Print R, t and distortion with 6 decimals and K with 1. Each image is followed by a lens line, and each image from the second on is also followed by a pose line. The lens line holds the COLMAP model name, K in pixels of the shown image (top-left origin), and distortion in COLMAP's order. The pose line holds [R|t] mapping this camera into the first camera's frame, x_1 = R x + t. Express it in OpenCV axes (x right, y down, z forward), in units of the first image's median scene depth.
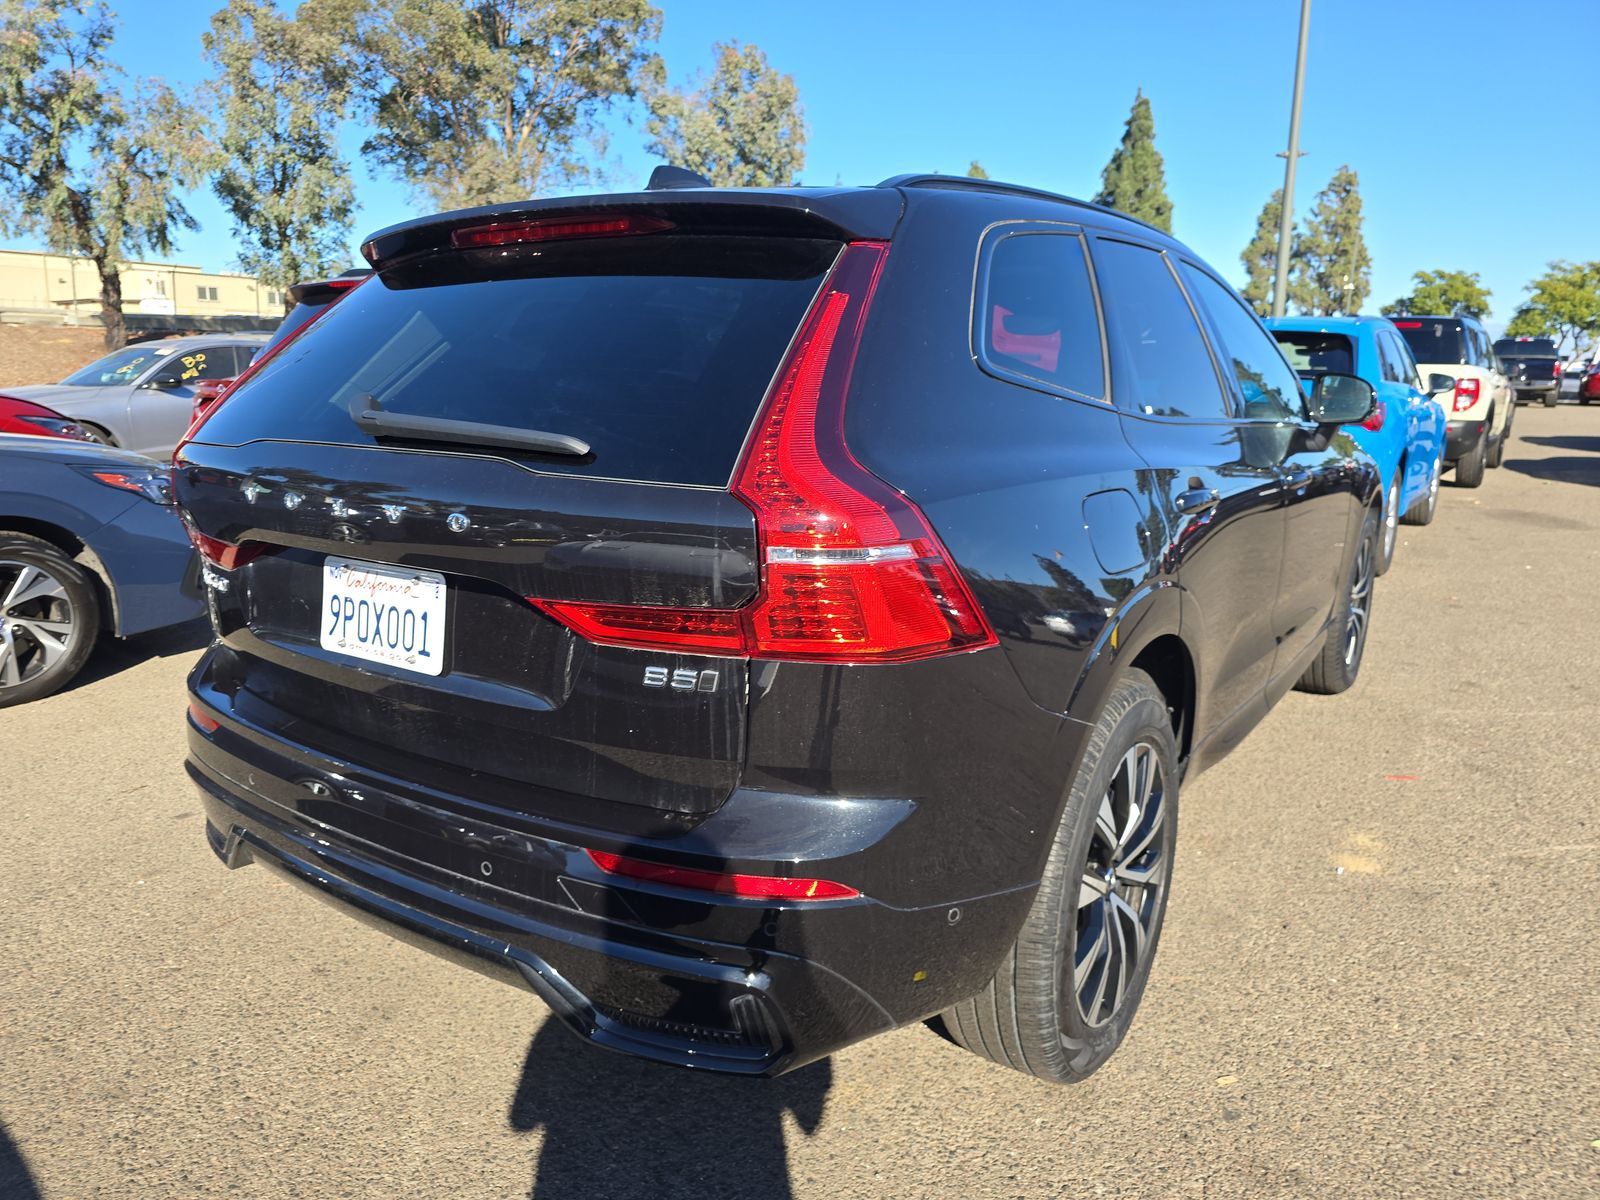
lens RADIAL K [[1087.2, 0, 799.4], [0, 1087.2, 603.4], [0, 0, 1]] dist [0.038251, -0.042295]
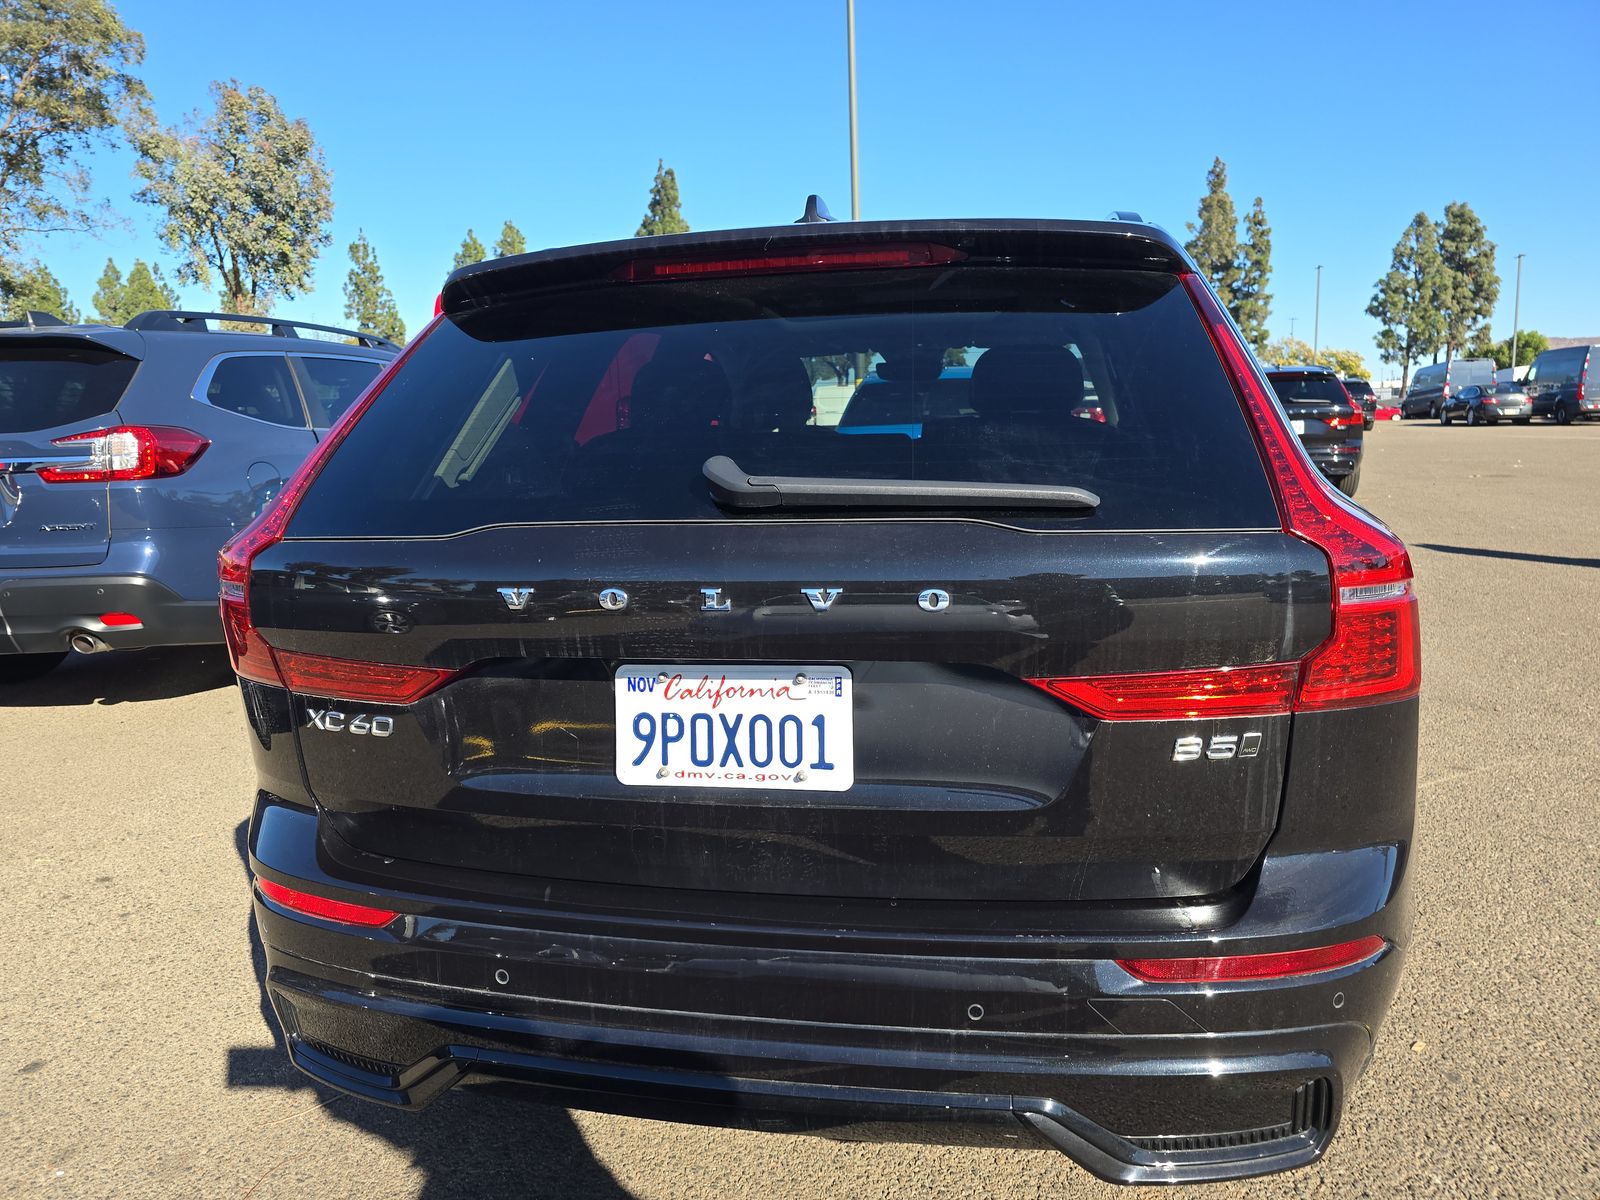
lens RADIAL K [[1087.2, 0, 786.1], [0, 1087.2, 593.3], [0, 0, 1]] dist [0.038251, -0.042295]
pose [[0.912741, -0.097121, 0.396827, -0.625967], [0.120381, 0.992143, -0.034067, -0.053190], [-0.390400, 0.078864, 0.917261, 0.237016]]
